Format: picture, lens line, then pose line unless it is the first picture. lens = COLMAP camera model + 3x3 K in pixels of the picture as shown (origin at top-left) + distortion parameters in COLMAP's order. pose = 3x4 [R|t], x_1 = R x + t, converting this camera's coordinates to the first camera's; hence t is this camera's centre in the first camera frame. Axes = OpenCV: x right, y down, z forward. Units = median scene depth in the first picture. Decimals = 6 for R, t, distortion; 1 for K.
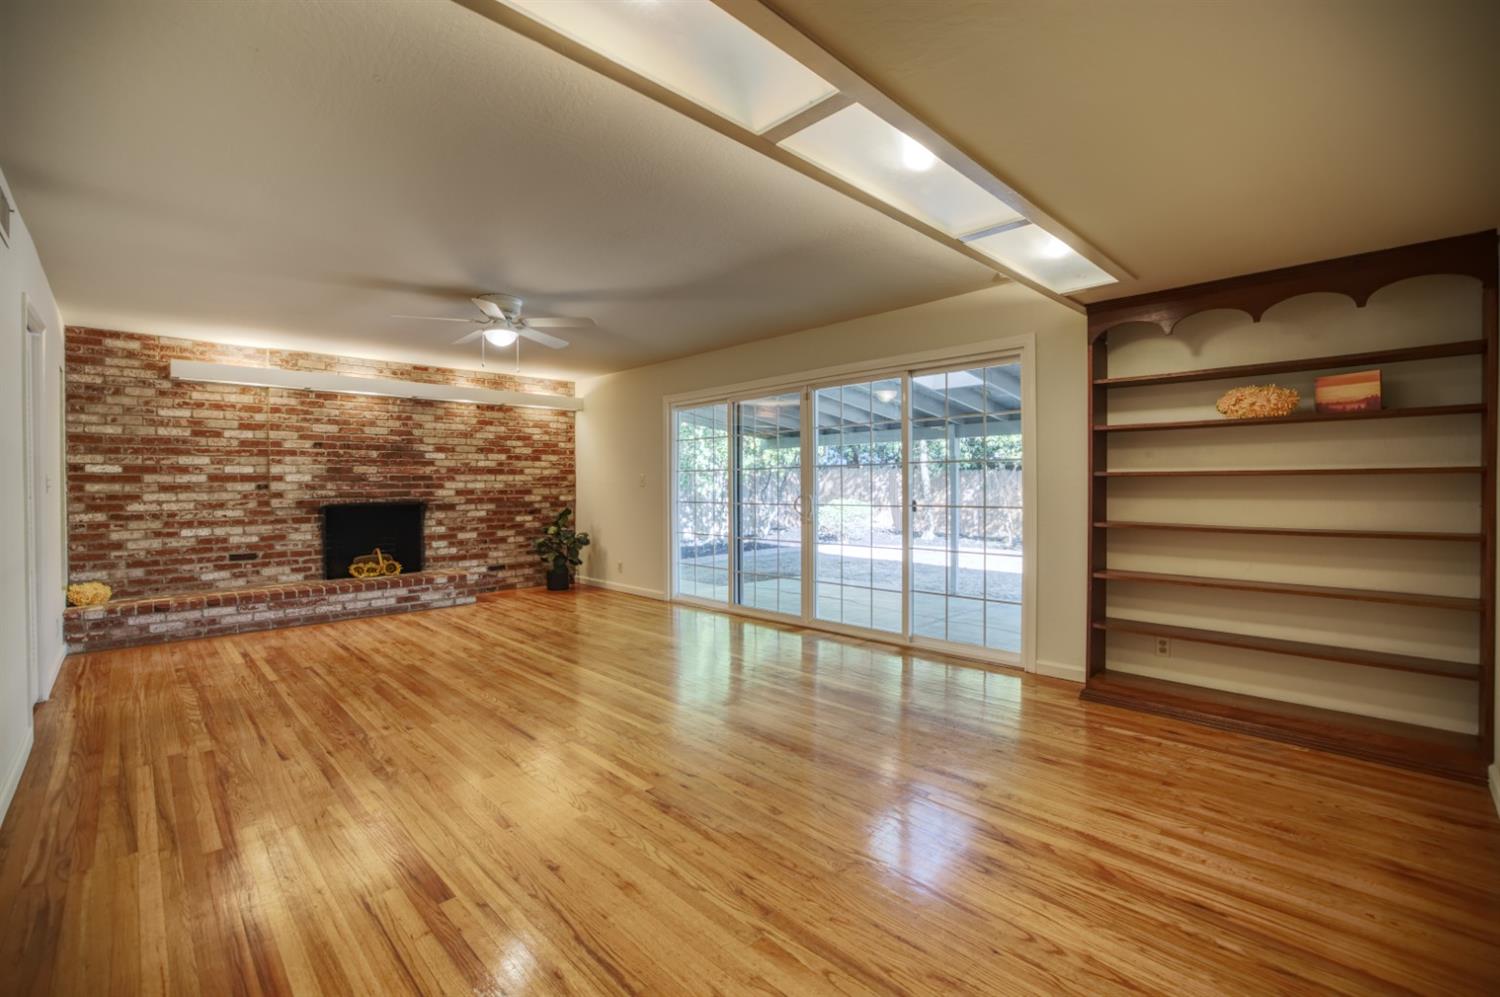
lens RADIAL K [[648.6, 0, 742.7], [0, 648.6, 495.6], [0, 0, 1]] dist [-0.044347, 0.013414]
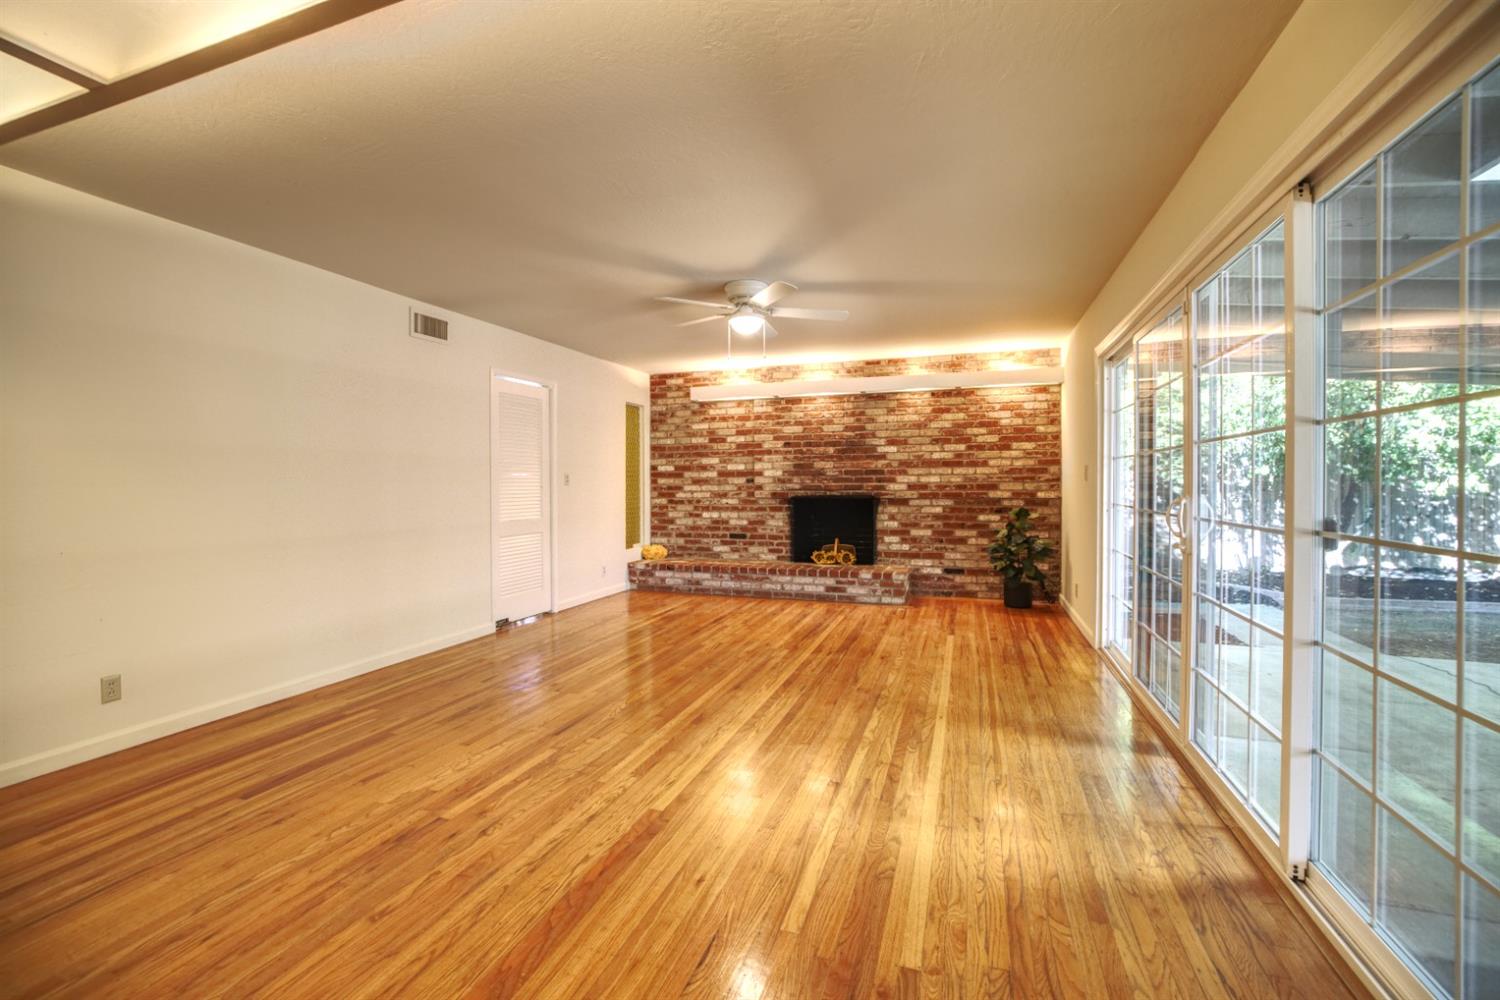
lens RADIAL K [[648.6, 0, 751.3], [0, 648.6, 488.3], [0, 0, 1]] dist [-0.044347, 0.013414]
pose [[0.448136, 0.011408, -0.893893, 0.394892], [-0.012075, 0.999905, 0.006708, -0.007773], [0.893884, 0.007788, 0.448231, 0.463373]]
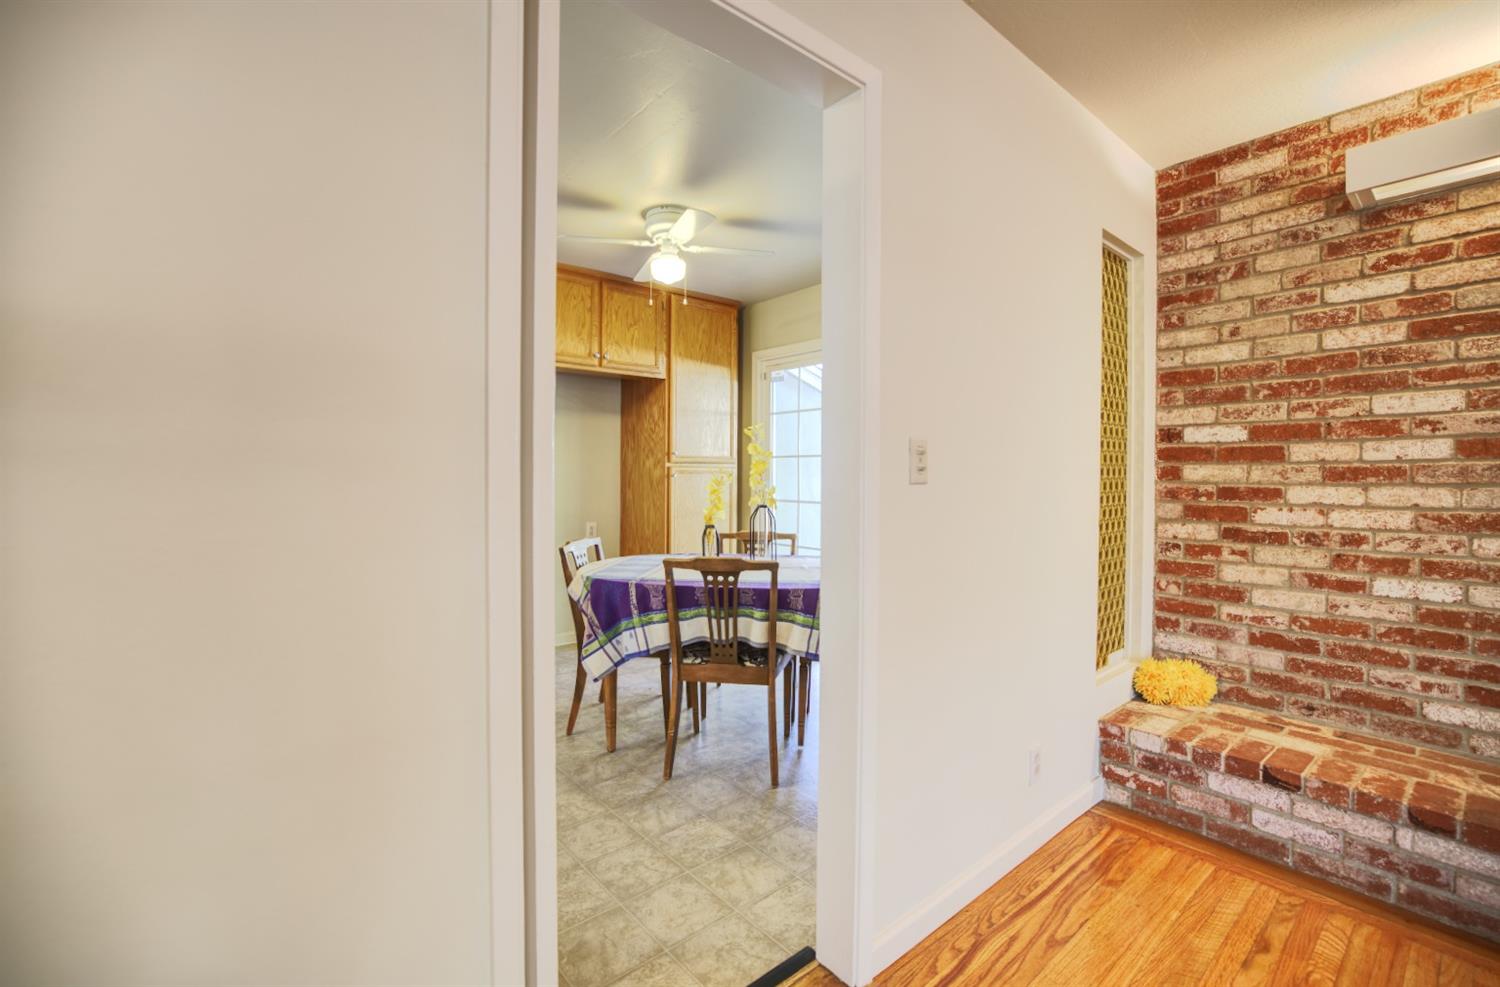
lens RADIAL K [[648.6, 0, 745.1], [0, 648.6, 483.0], [0, 0, 1]] dist [-0.044347, 0.013414]
pose [[-0.078248, 0.015737, -0.996810, -0.456130], [-0.016660, 0.999715, 0.017091, -0.006451], [0.996795, 0.017944, -0.077964, 0.623945]]
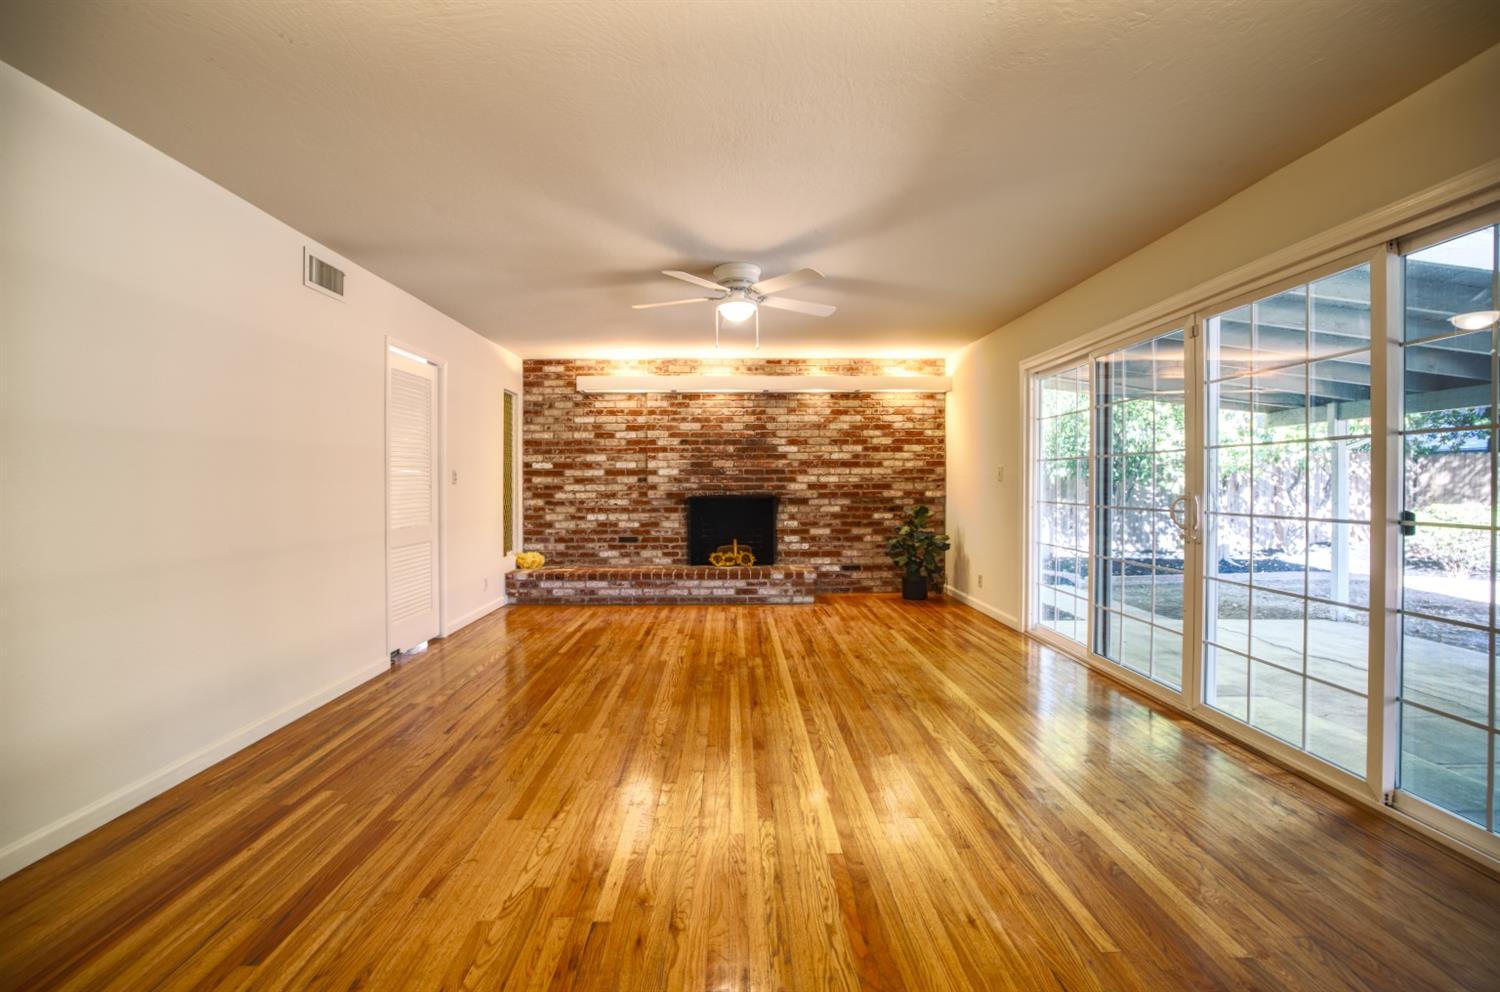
lens RADIAL K [[648.6, 0, 748.0], [0, 648.6, 491.6], [0, 0, 1]] dist [-0.044347, 0.013414]
pose [[0.729368, 0.014046, -0.683977, 0.199642], [-0.012641, 0.999895, 0.007054, -0.003294], [0.684005, 0.003501, 0.729469, 0.289362]]
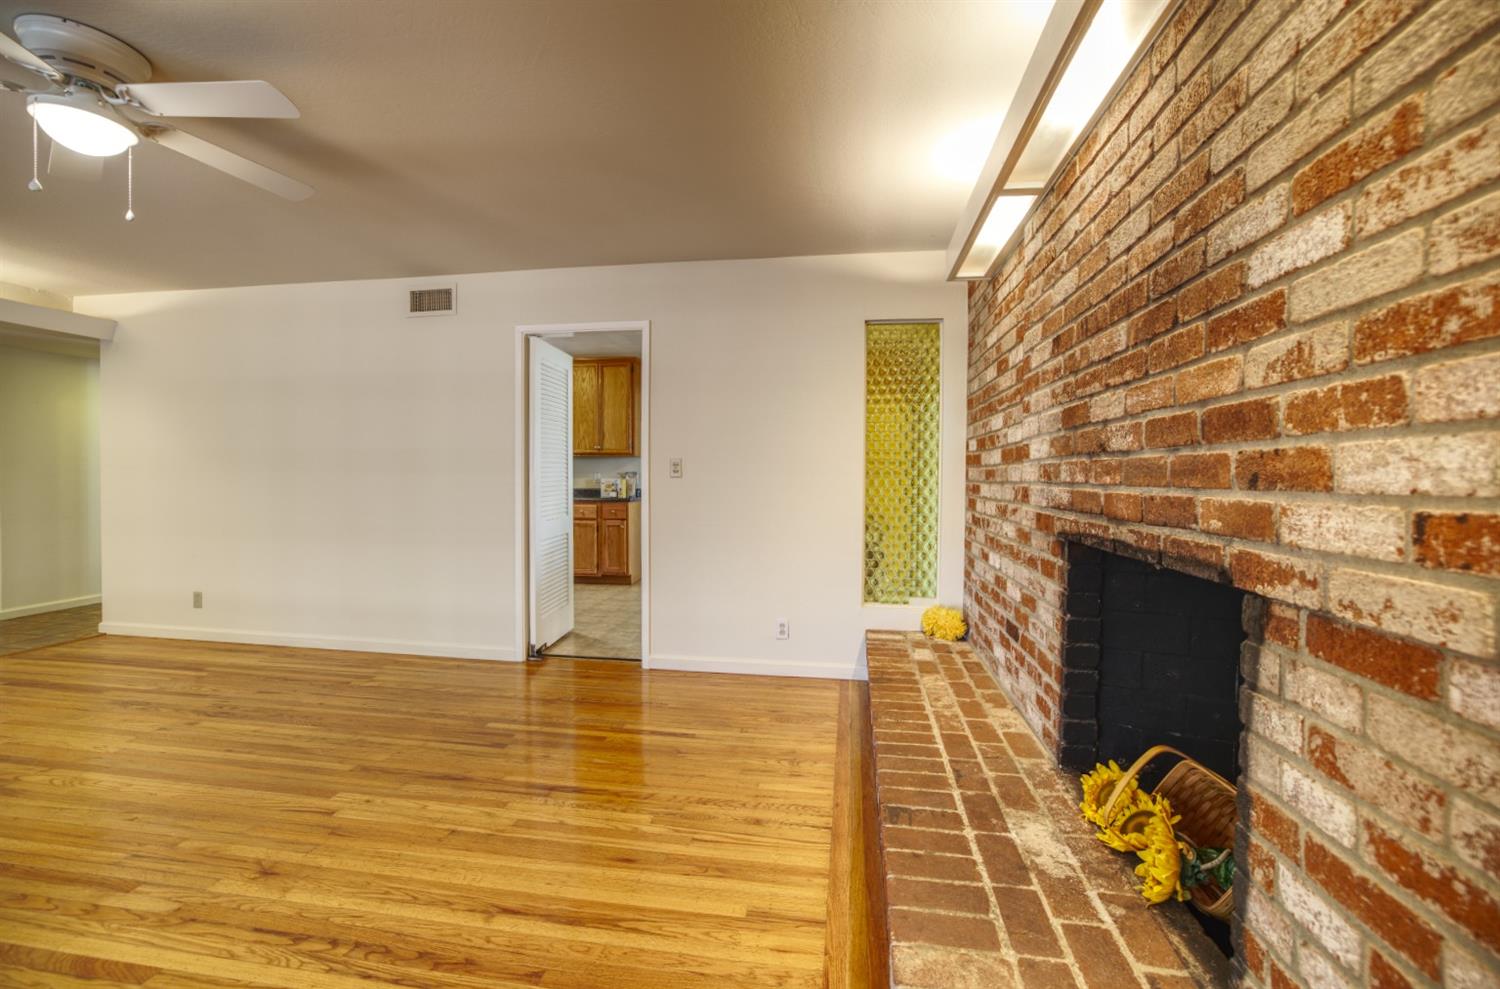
lens RADIAL K [[648.6, 0, 746.2], [0, 648.6, 481.6], [0, 0, 1]] dist [-0.044347, 0.013414]
pose [[-0.798829, 0.003630, -0.601548, -0.382024], [-0.016215, 0.999489, 0.027564, -0.018424], [0.601340, 0.031773, -0.798361, 1.301109]]
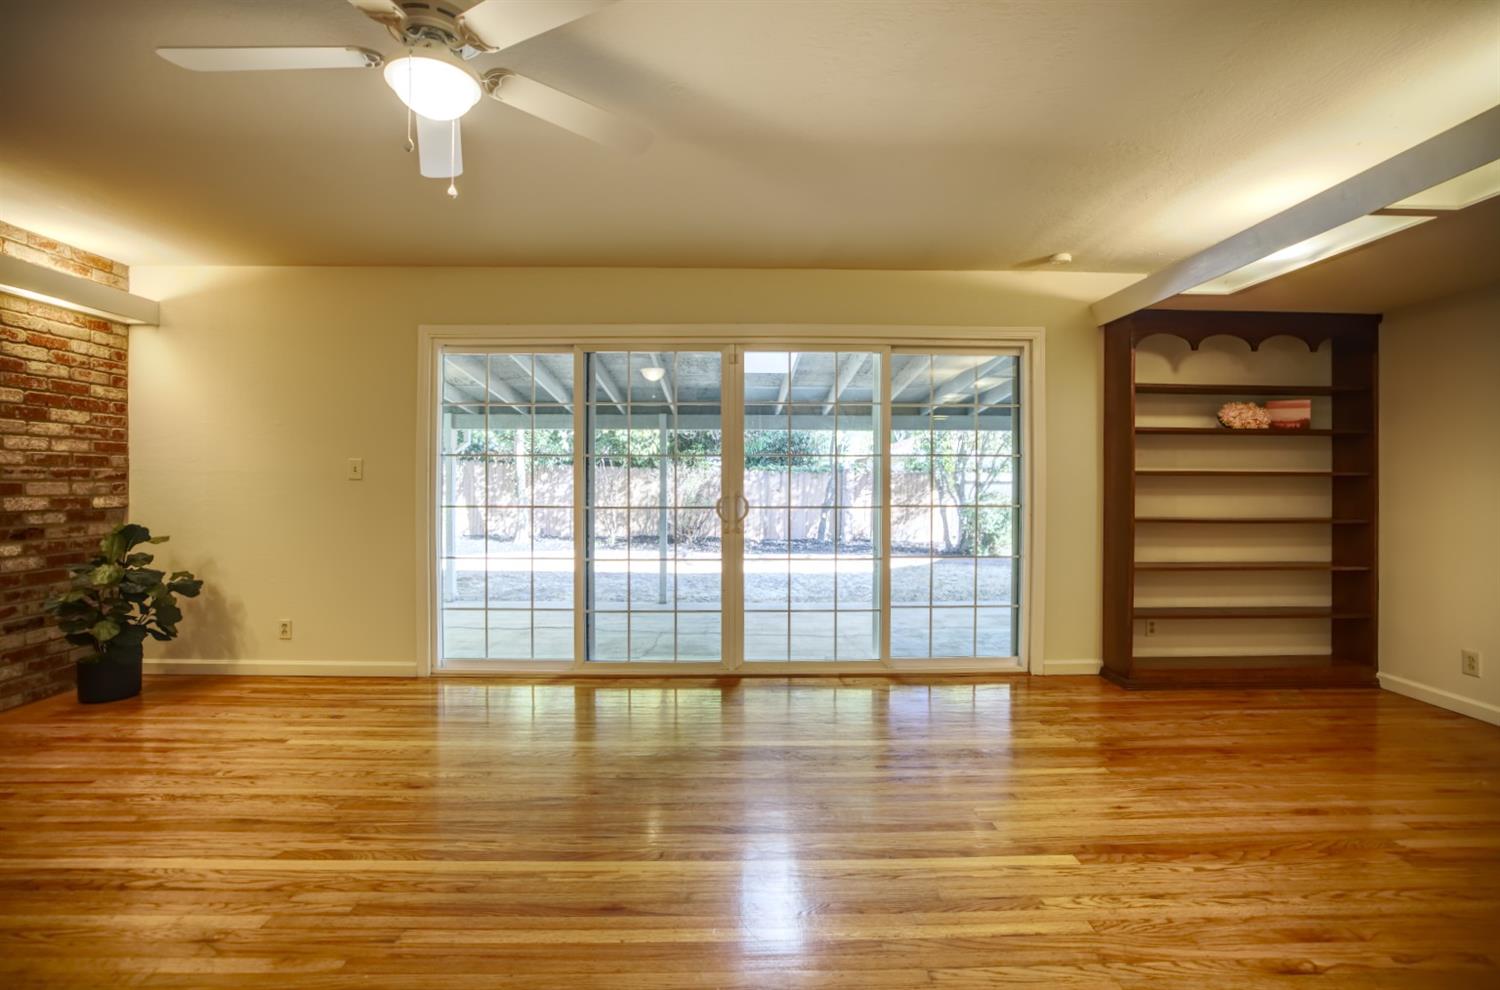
lens RADIAL K [[648.6, 0, 743.5], [0, 648.6, 489.1], [0, 0, 1]] dist [-0.044347, 0.013414]
pose [[0.684197, 0.002796, 0.729292, -0.420906], [0.004599, 0.999956, -0.008148, -0.000261], [-0.729283, 0.008929, 0.684154, 0.488844]]
